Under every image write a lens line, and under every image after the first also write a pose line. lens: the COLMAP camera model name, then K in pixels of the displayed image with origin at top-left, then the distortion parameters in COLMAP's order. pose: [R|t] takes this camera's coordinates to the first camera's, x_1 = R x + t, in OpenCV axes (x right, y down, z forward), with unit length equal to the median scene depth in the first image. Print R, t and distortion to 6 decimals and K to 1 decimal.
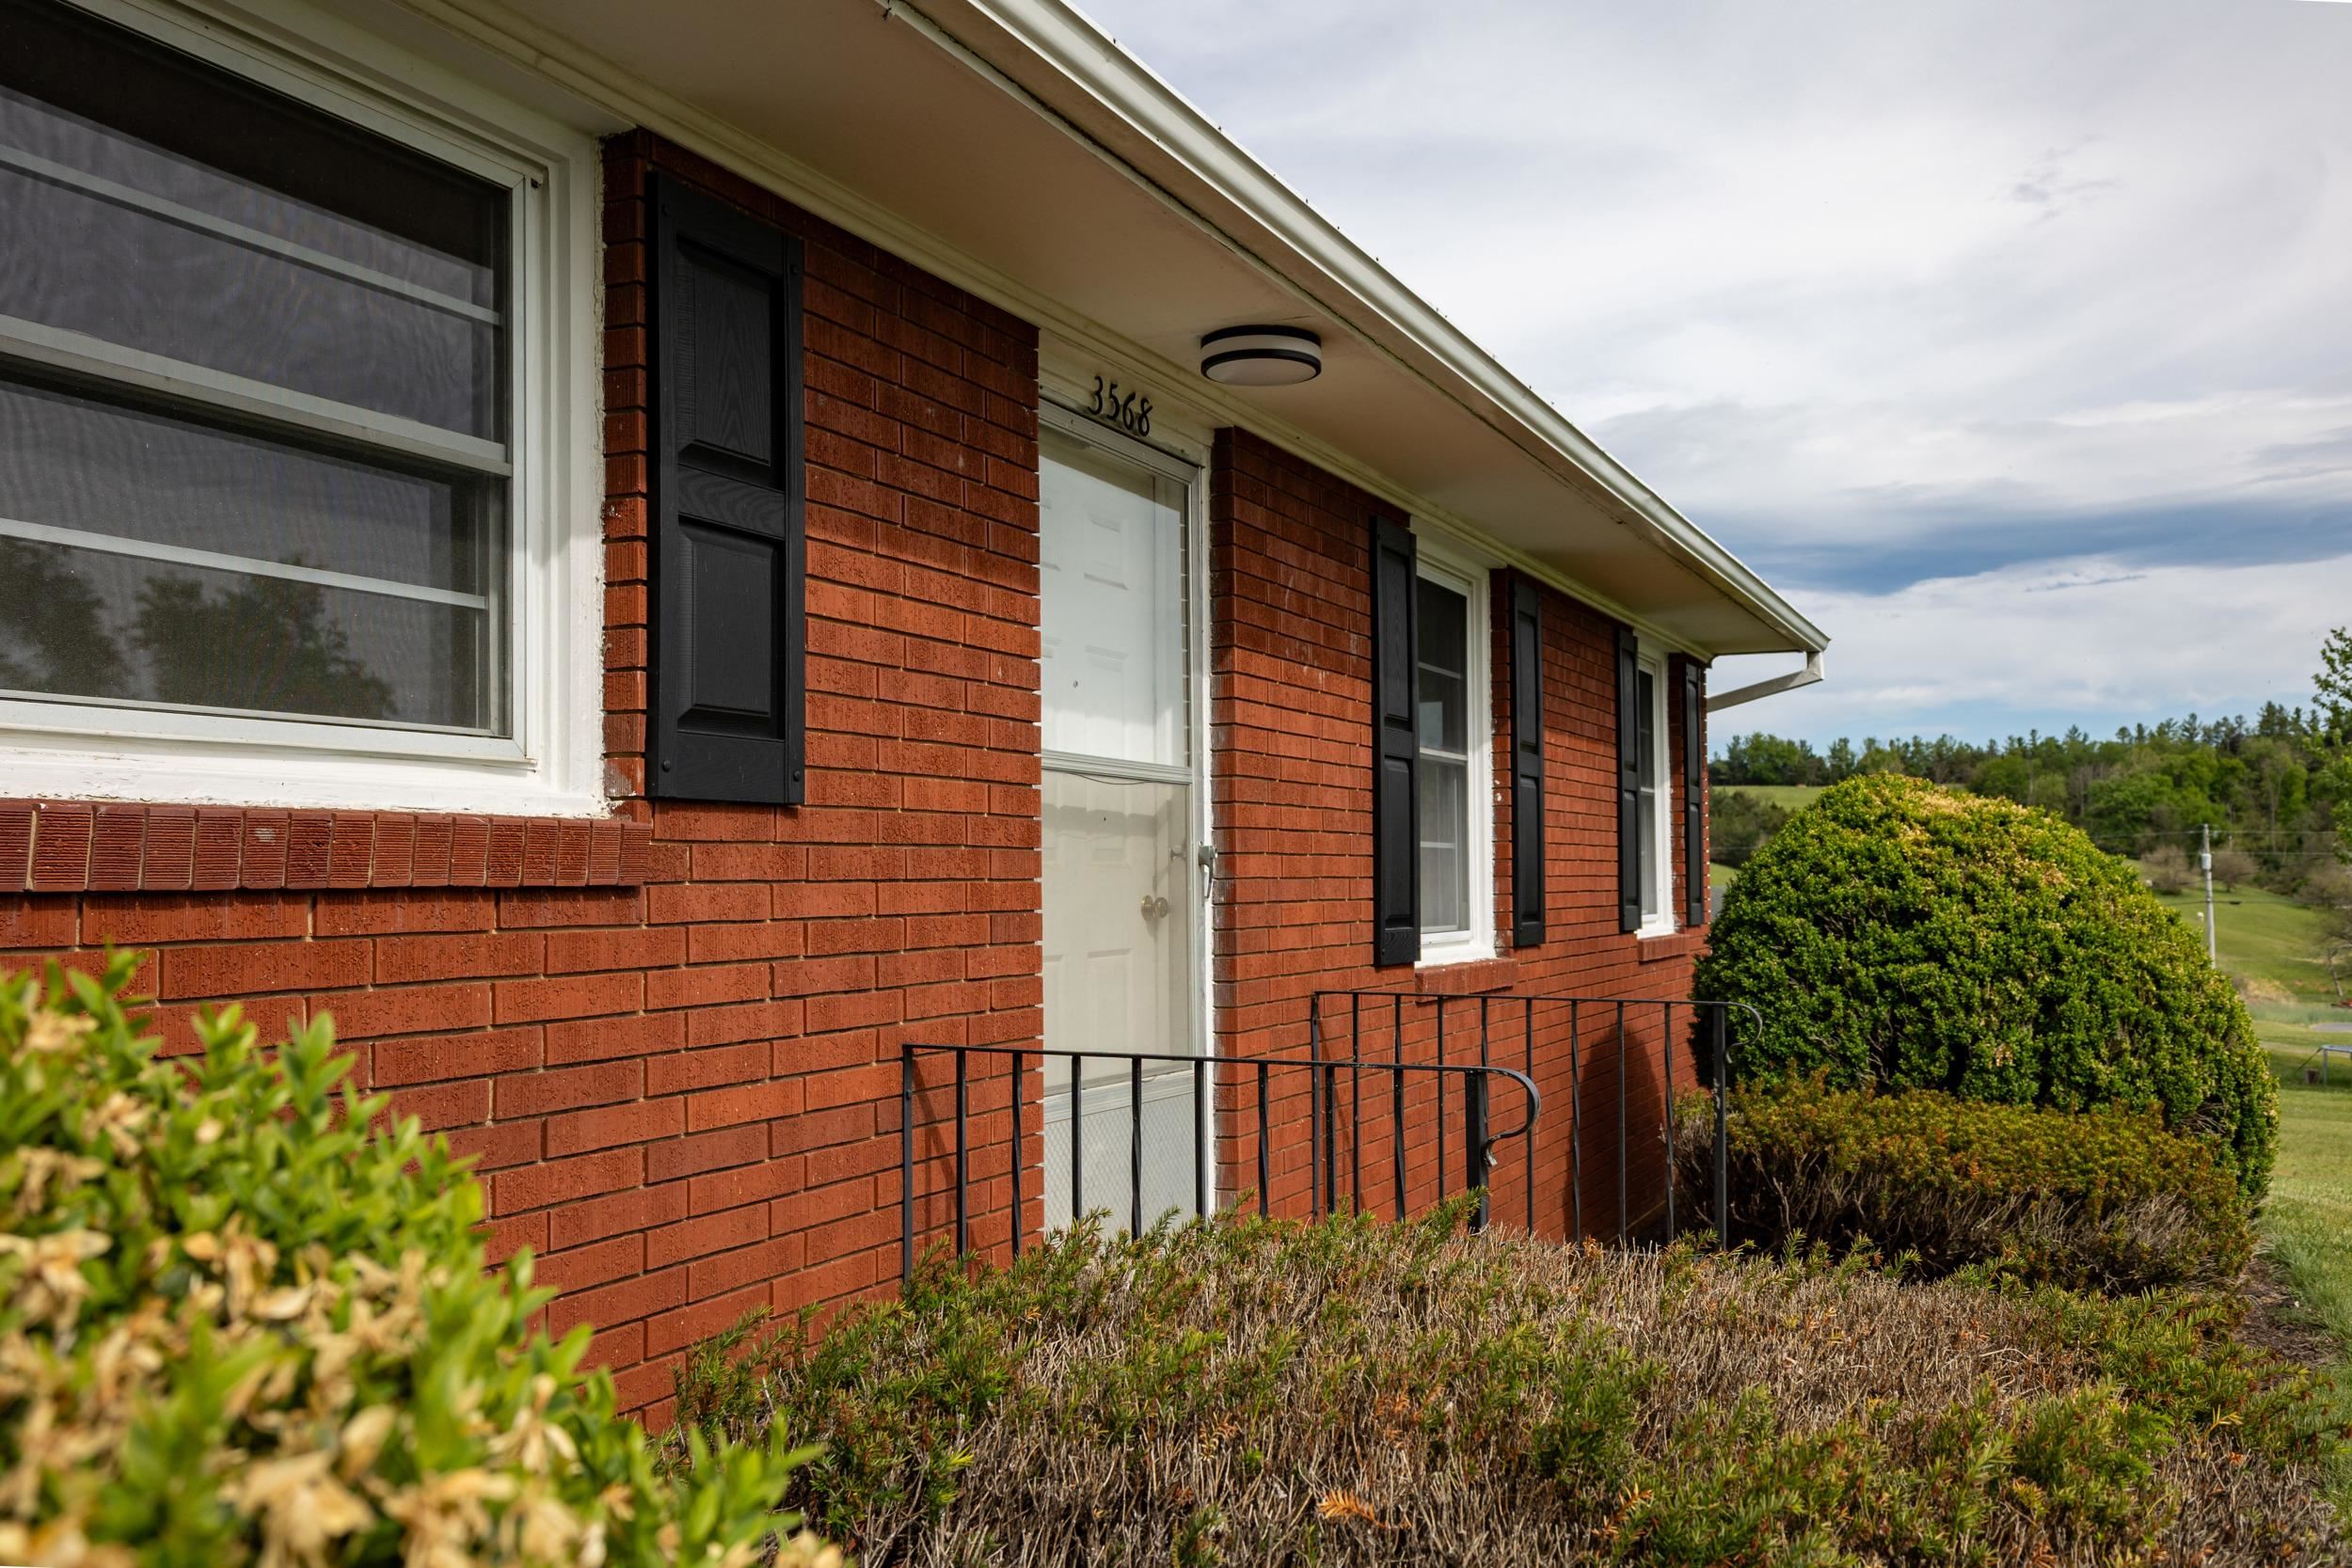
lens RADIAL K [[1984.5, 0, 1176.0], [0, 1984.5, 784.0], [0, 0, 1]] dist [0.000002, -0.004231]
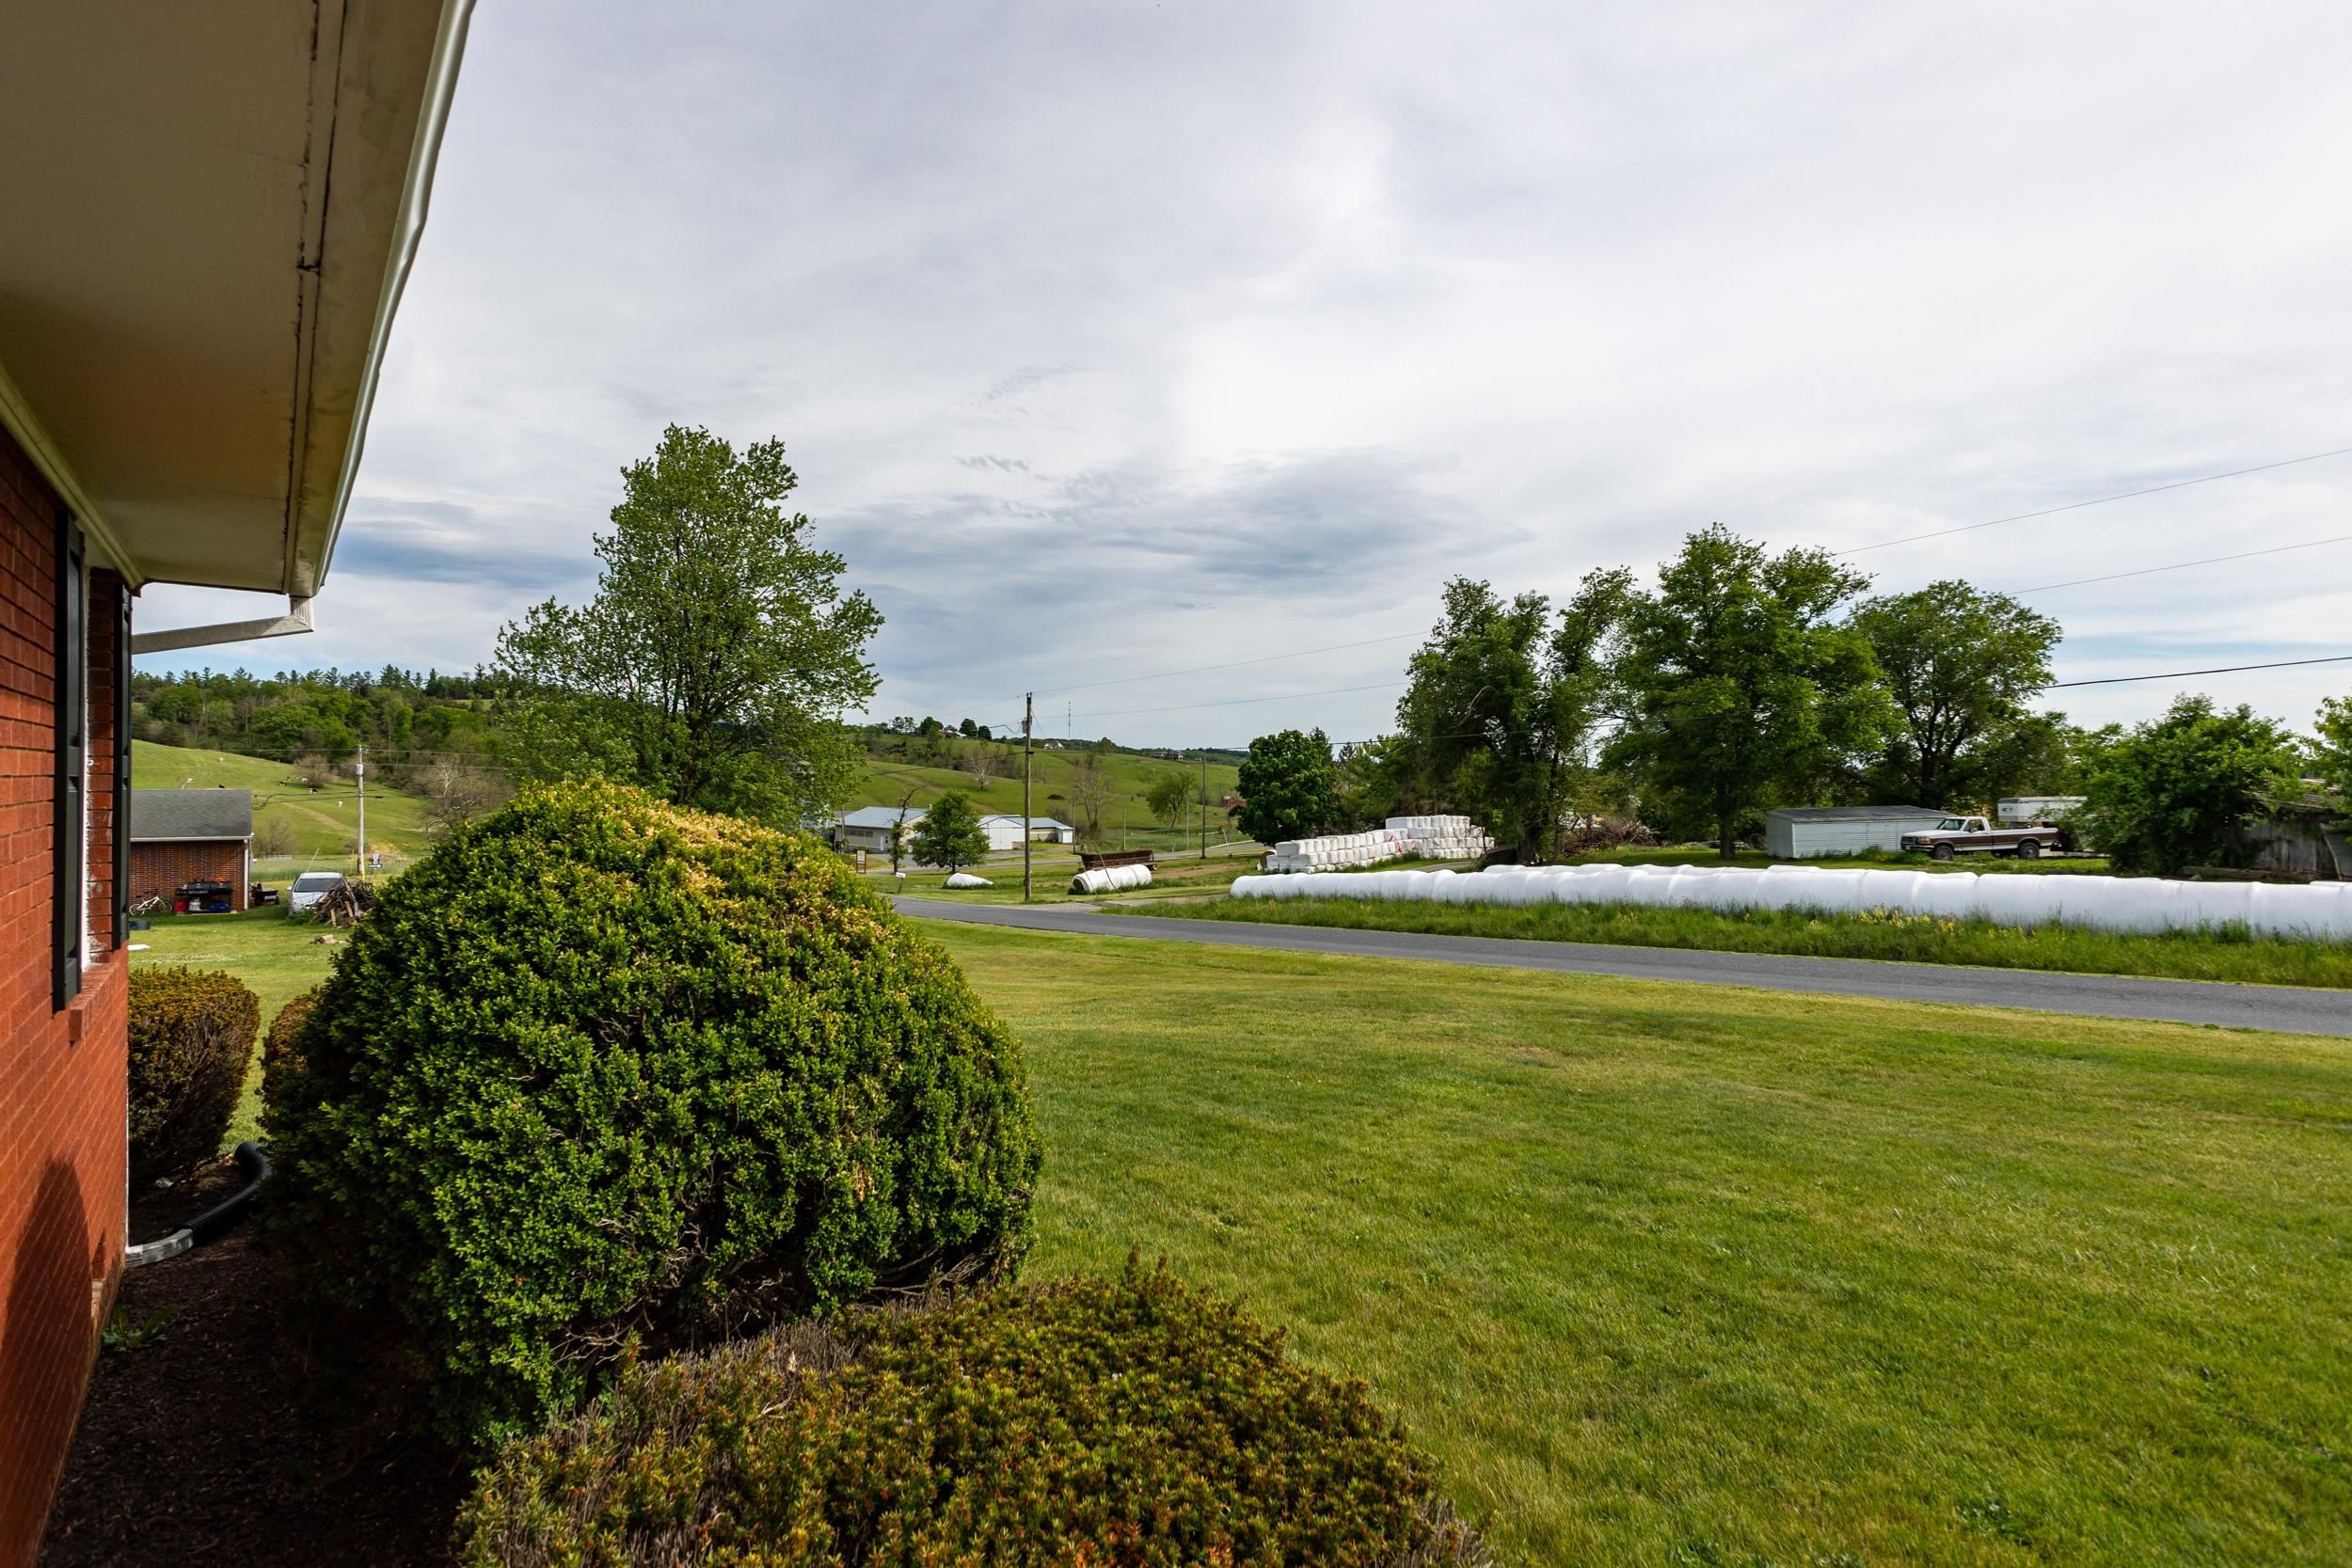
lens RADIAL K [[1170.9, 0, 1176.0], [0, 1170.9, 784.0], [0, 0, 1]] dist [0.005430, -0.000104]
pose [[0.447851, 0.008094, 0.894071, 0.070540], [-0.057169, 0.998172, 0.019600, -0.028455], [-0.892279, -0.059891, 0.447495, 0.687345]]
